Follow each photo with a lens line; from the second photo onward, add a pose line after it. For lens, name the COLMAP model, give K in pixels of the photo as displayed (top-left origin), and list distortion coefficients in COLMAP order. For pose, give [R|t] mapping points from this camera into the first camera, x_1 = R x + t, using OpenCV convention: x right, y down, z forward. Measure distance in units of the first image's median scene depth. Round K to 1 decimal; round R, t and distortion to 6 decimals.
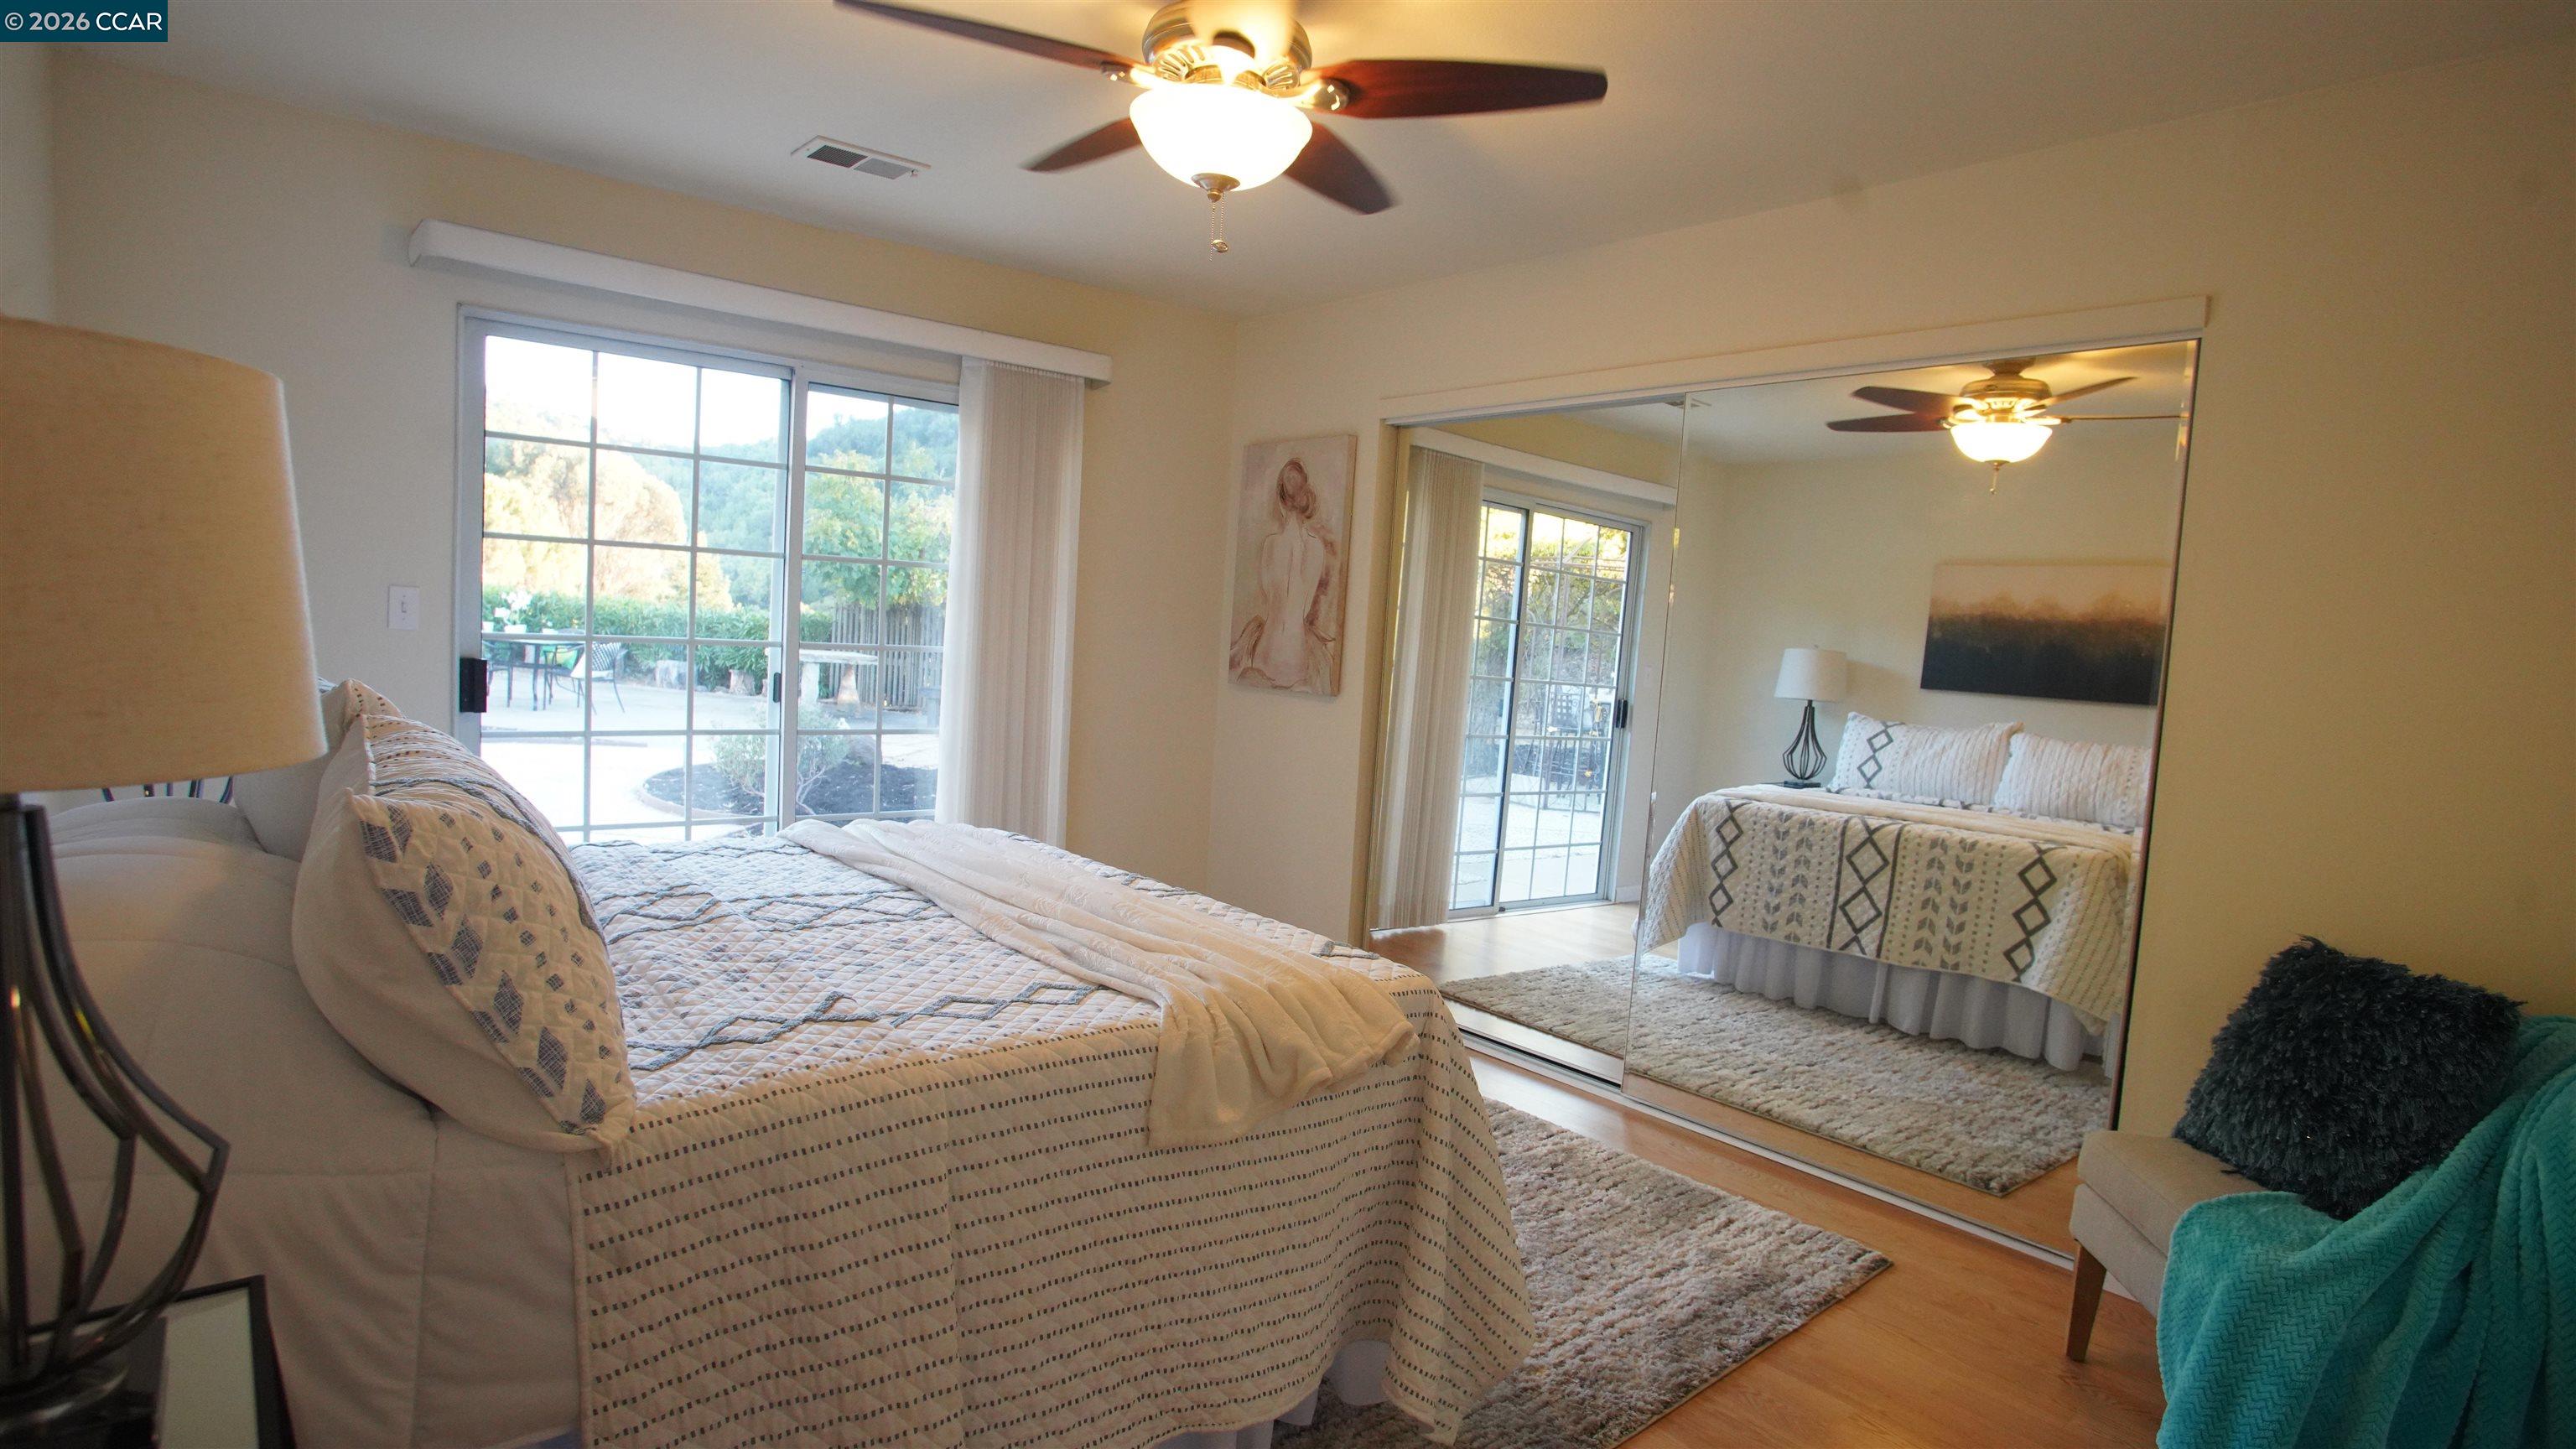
lens RADIAL K [[1419.7, 0, 1288.0], [0, 1419.7, 724.5], [0, 0, 1]] dist [-0.003864, -0.000383]
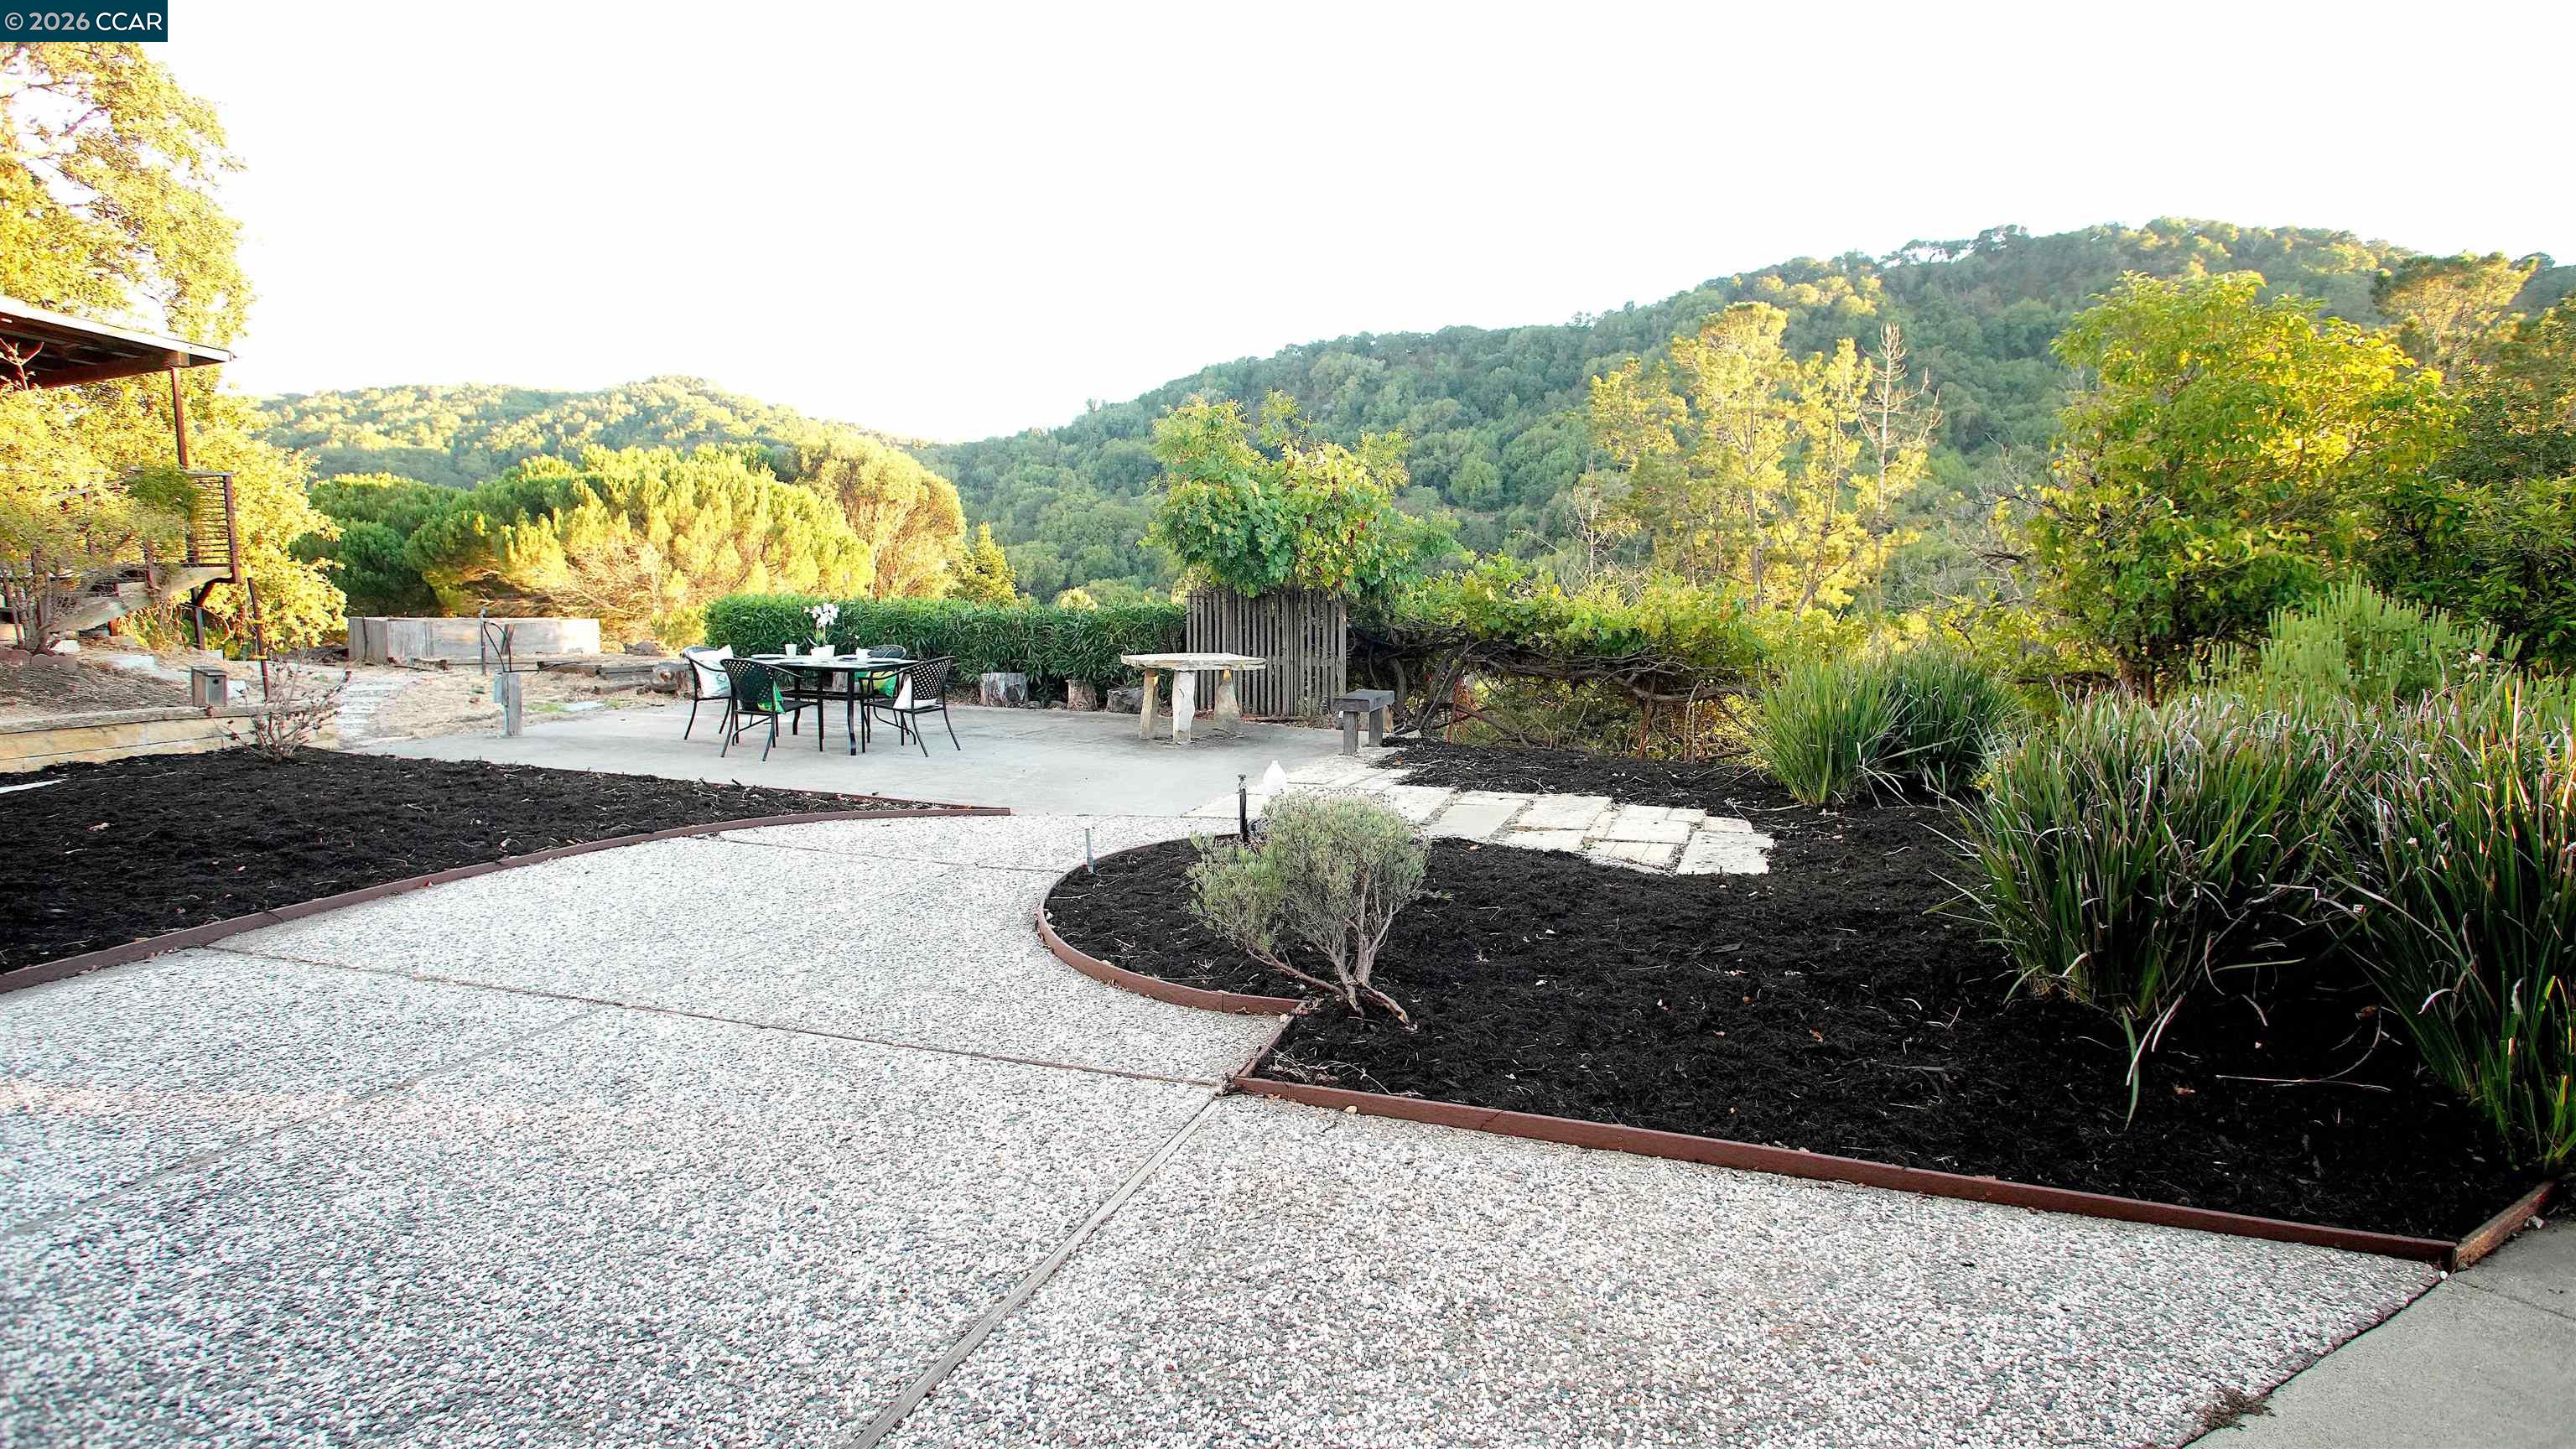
lens RADIAL K [[1419.7, 0, 1288.0], [0, 1419.7, 724.5], [0, 0, 1]] dist [-0.003864, -0.000383]
pose [[0.983020, -0.046774, -0.177439, -0.124603], [0.051531, 0.998422, 0.022298, -0.024810], [0.176116, -0.031063, 0.983879, 0.218376]]
